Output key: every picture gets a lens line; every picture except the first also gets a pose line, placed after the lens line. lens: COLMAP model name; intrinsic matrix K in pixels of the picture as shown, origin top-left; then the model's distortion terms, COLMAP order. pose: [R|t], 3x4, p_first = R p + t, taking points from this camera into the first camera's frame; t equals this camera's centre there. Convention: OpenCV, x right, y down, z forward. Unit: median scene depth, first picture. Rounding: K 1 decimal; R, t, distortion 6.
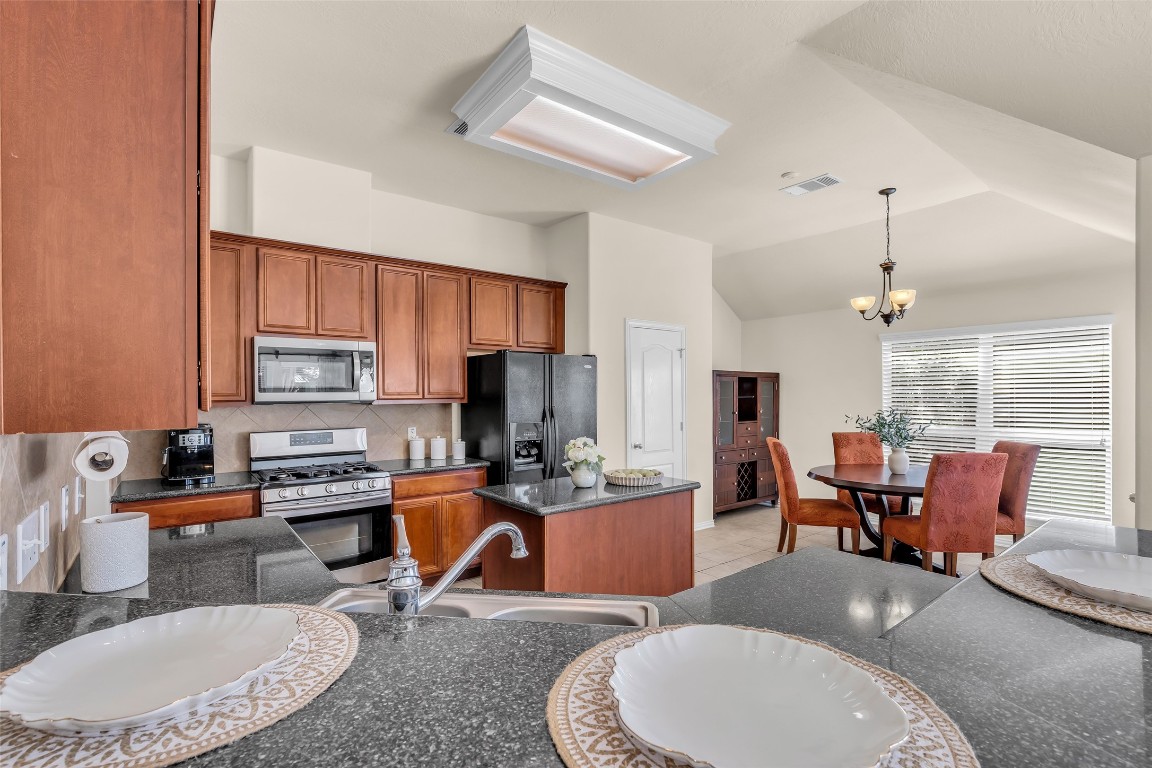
lens RADIAL K [[526.8, 0, 575.5], [0, 526.8, 392.0], [0, 0, 1]] dist [-0.012136, 0.000106]
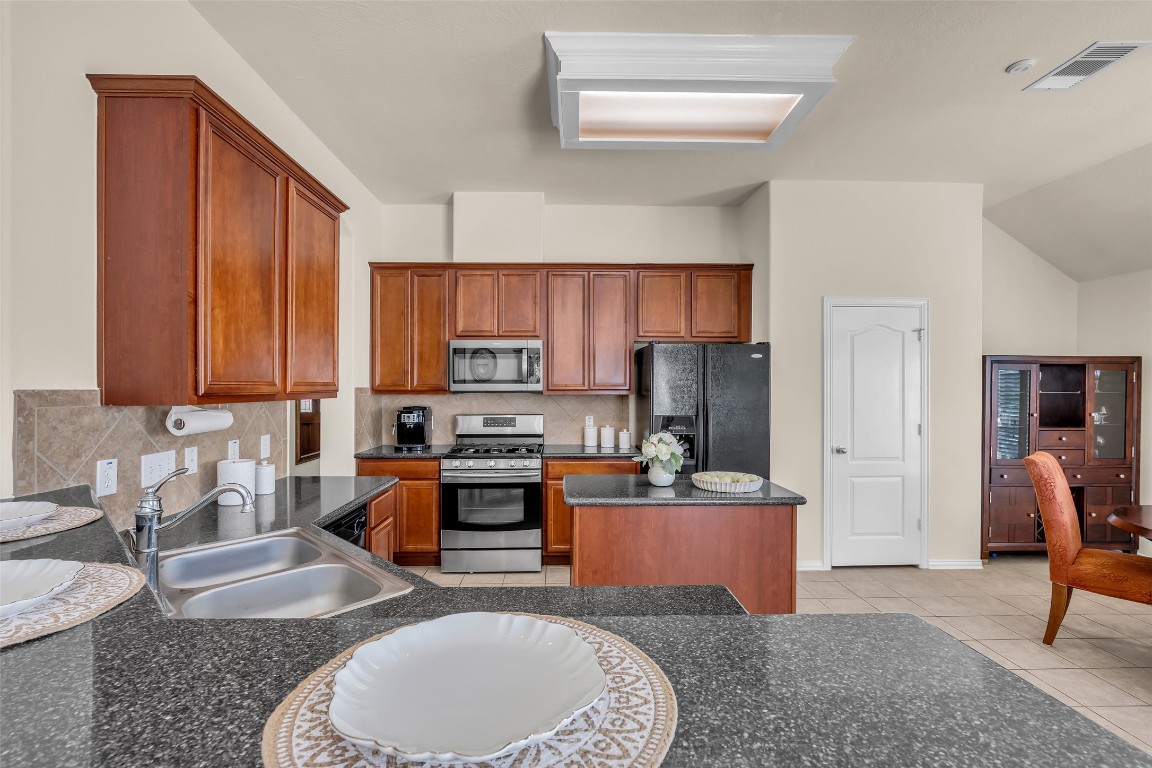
lens RADIAL K [[523.1, 0, 572.8], [0, 523.1, 384.2], [0, 0, 1]] dist [-0.018346, 0.005924]
pose [[0.805700, 0.004471, -0.592307, 0.330354], [-0.003510, 0.999990, 0.002775, -0.001956], [0.592314, -0.000157, 0.805707, 0.116807]]
